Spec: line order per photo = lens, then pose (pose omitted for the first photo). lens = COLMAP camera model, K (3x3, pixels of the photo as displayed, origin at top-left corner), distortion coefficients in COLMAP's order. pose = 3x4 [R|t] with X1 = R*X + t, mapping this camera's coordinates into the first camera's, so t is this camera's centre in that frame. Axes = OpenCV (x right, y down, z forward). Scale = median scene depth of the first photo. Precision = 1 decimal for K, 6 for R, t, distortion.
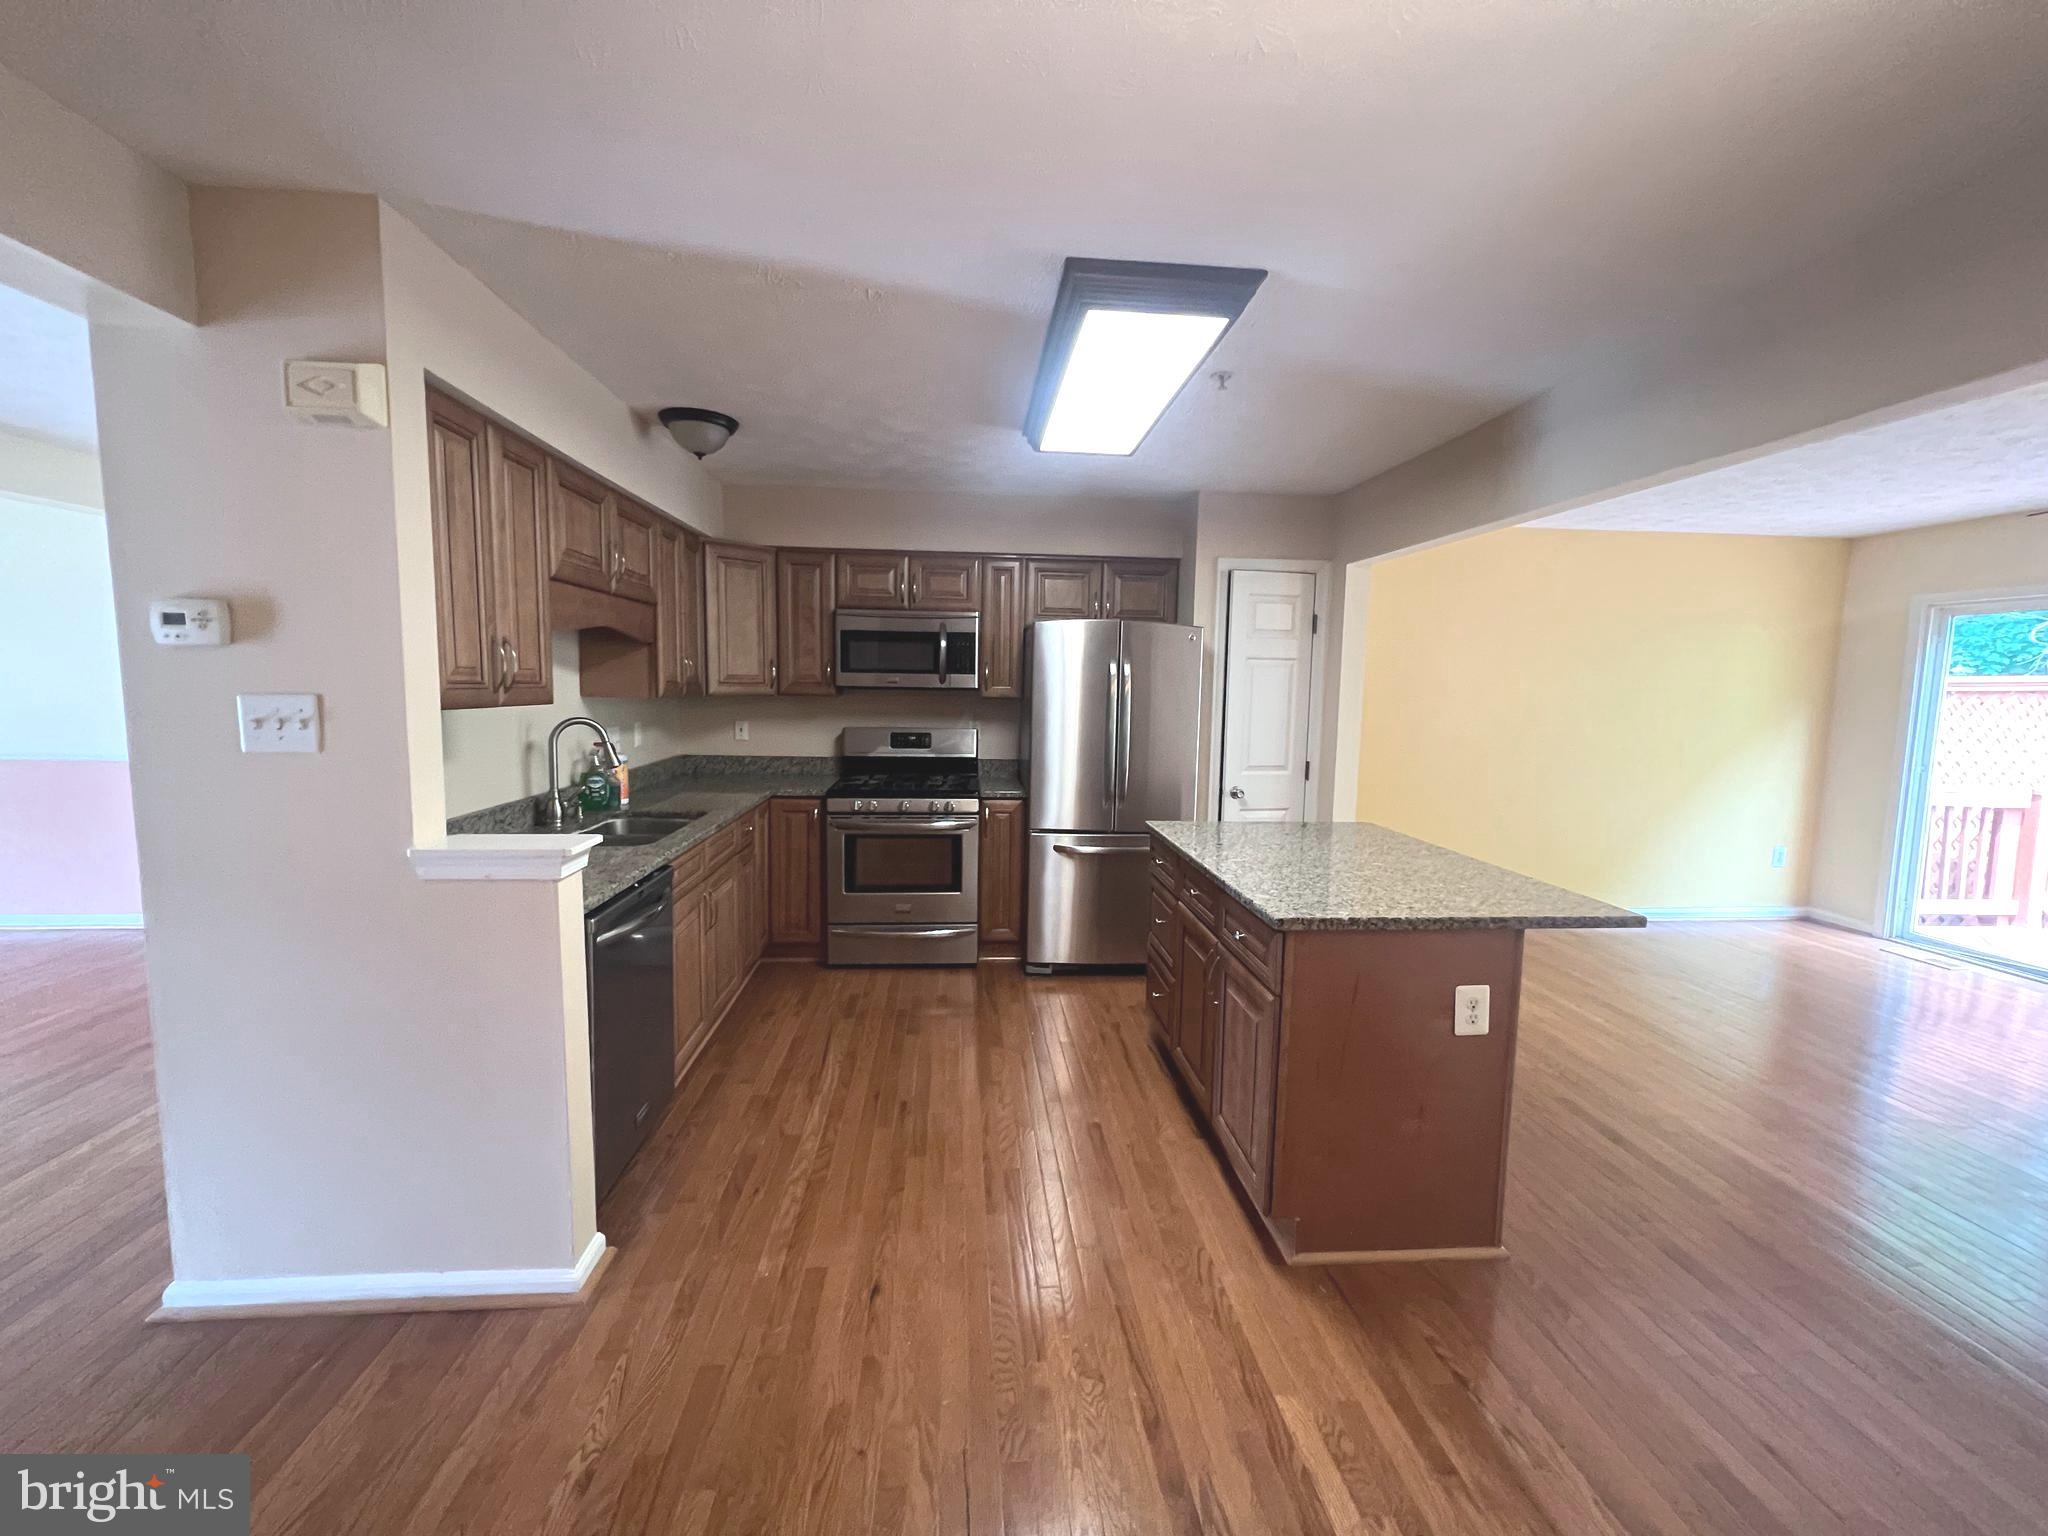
lens RADIAL K [[819.3, 0, 1023.0], [0, 819.3, 764.7], [0, 0, 1]] dist [-0.002020, 0.000520]
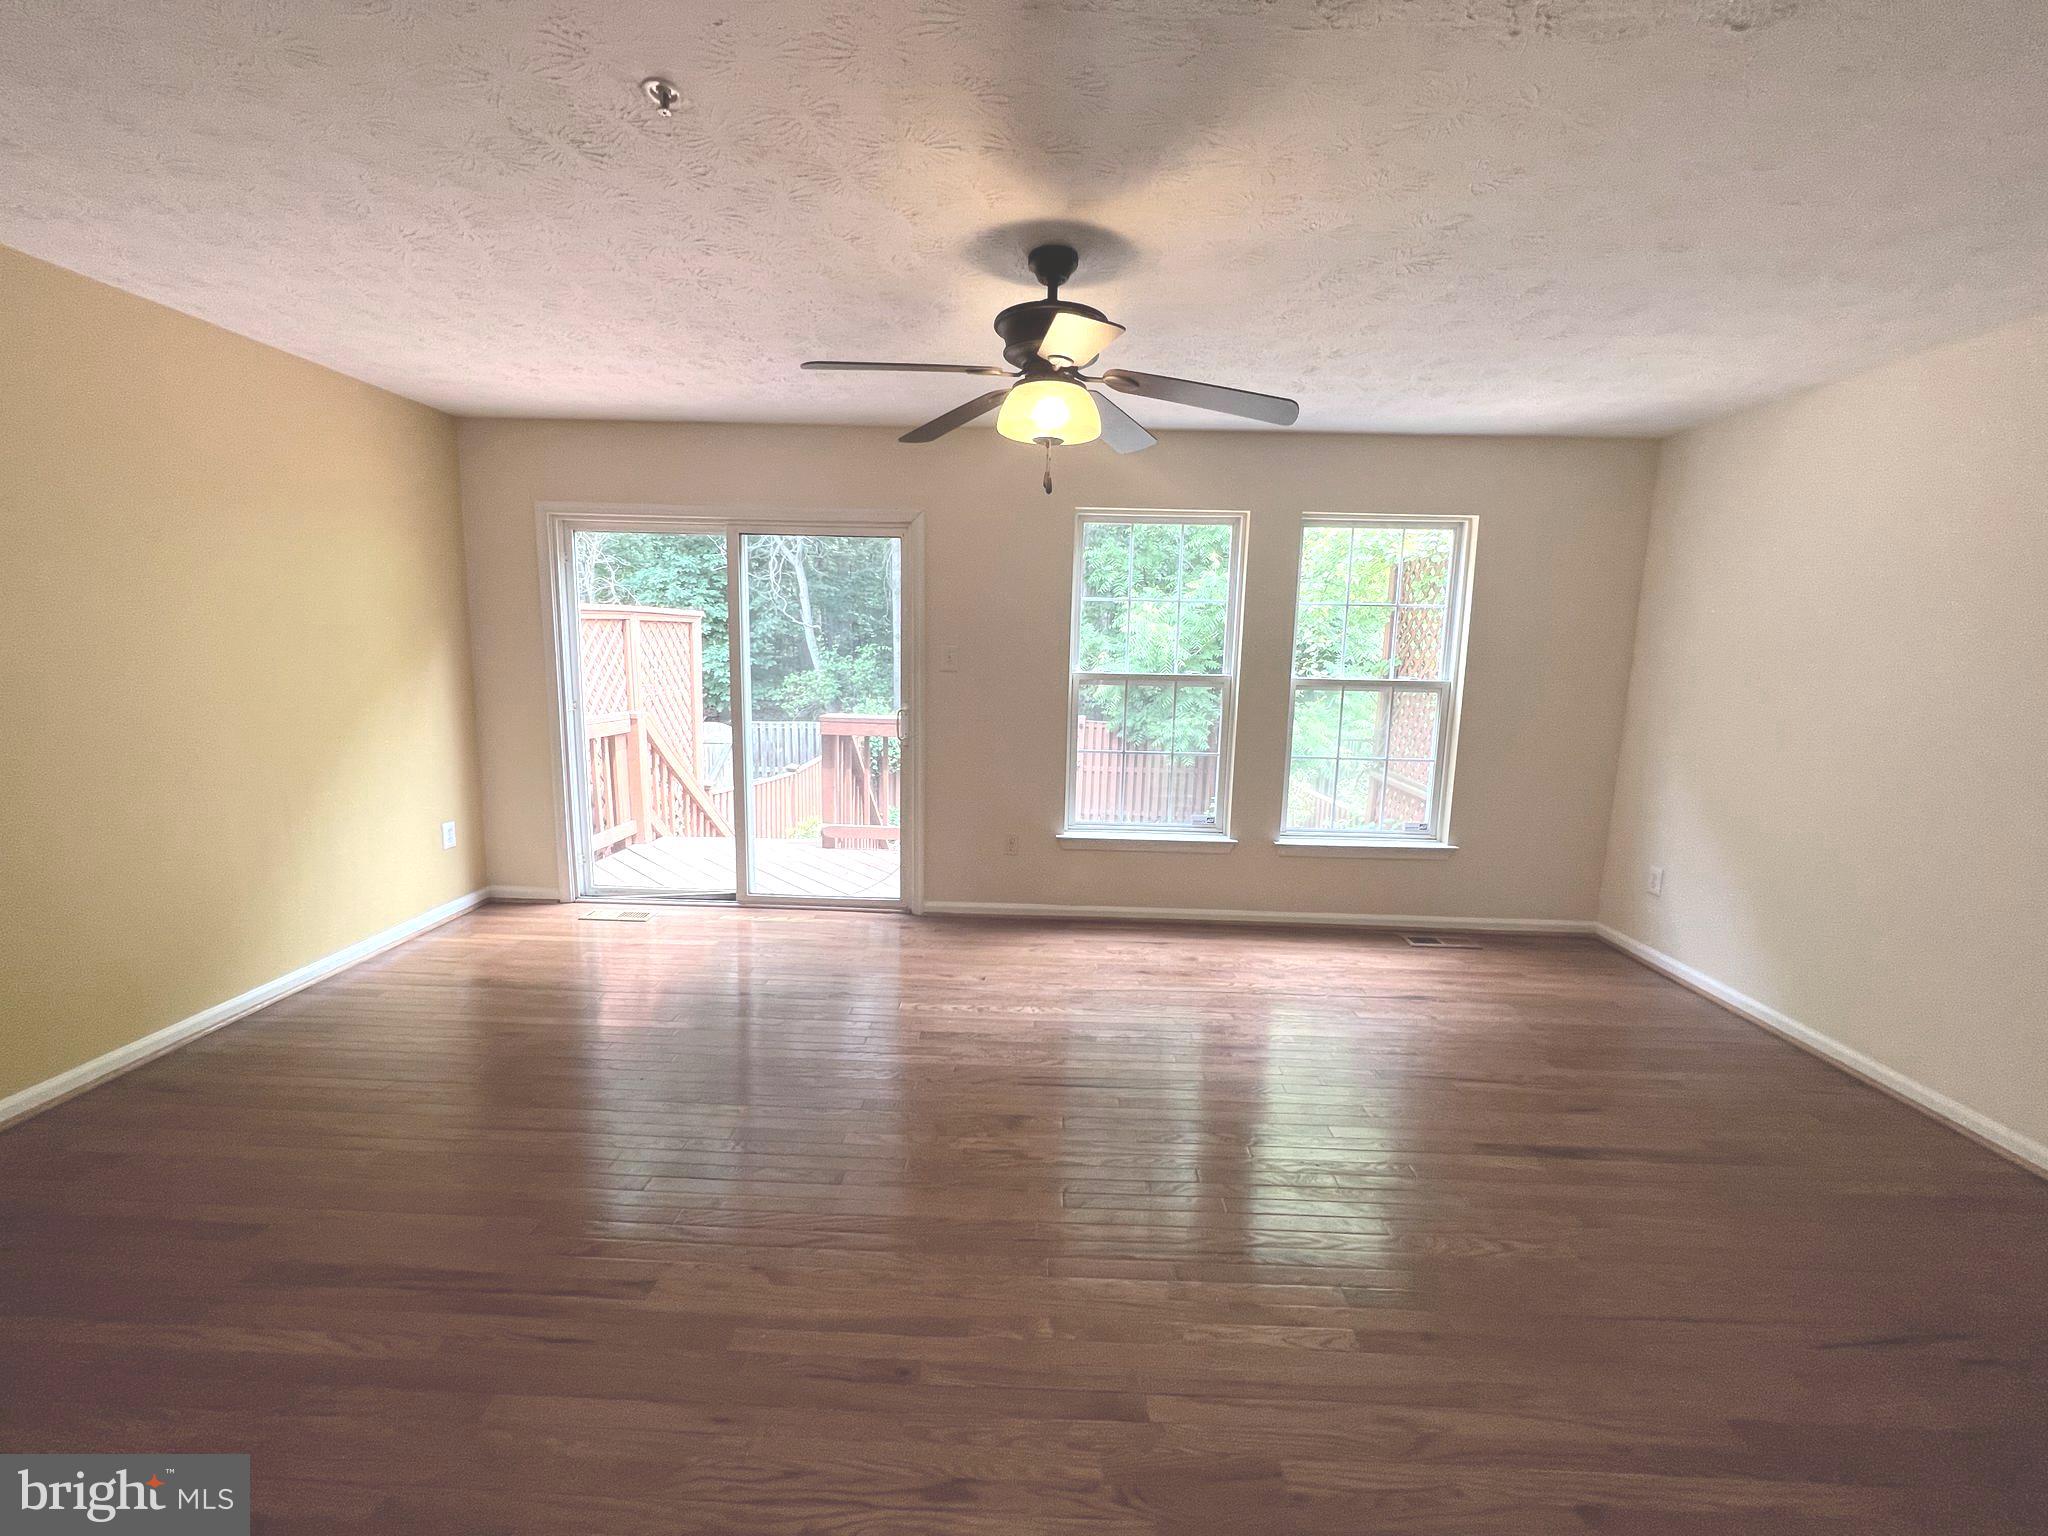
lens RADIAL K [[819.3, 0, 1028.0], [0, 819.3, 761.9], [0, 0, 1]] dist [-0.002020, 0.000520]
pose [[0.103668, -0.156911, 0.982157, 0.421762], [0.075908, 0.985846, 0.149488, -0.047644], [-0.991711, 0.059056, 0.114112, 0.645348]]
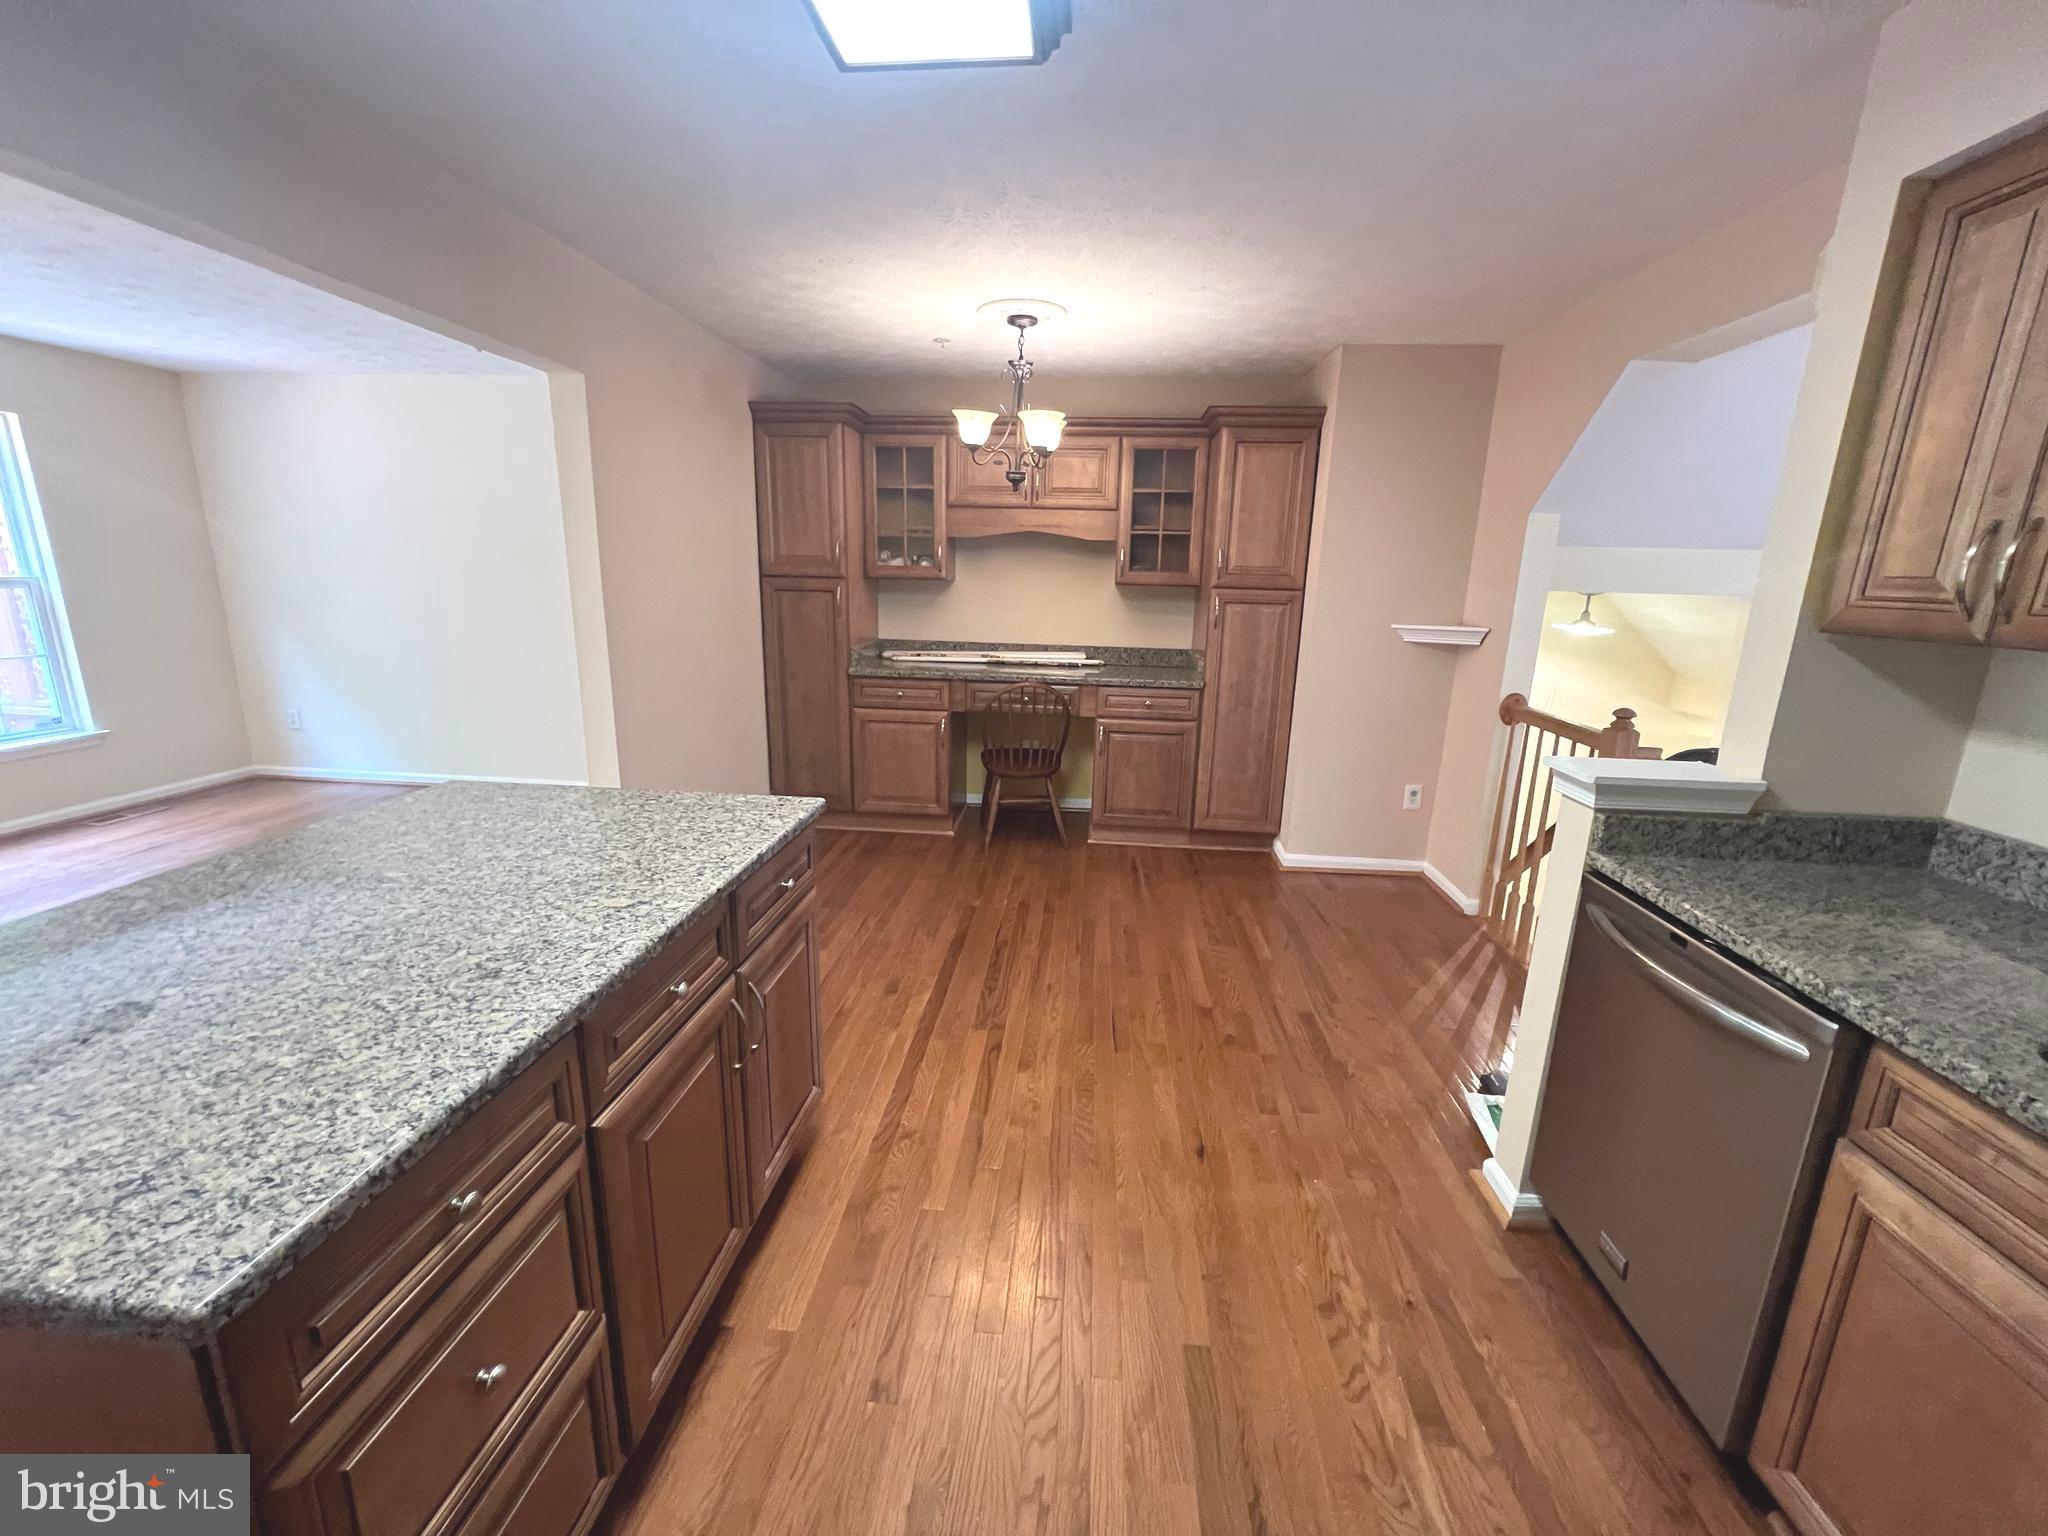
lens RADIAL K [[819.3, 0, 1024.2], [0, 819.3, 765.4], [0, 0, 1]] dist [-0.002020, 0.000520]
pose [[-0.984084, -0.080133, 0.158608, -0.052269], [-0.023816, 0.943977, 0.329152, -0.116403], [-0.176098, 0.320136, -0.930861, 1.193800]]
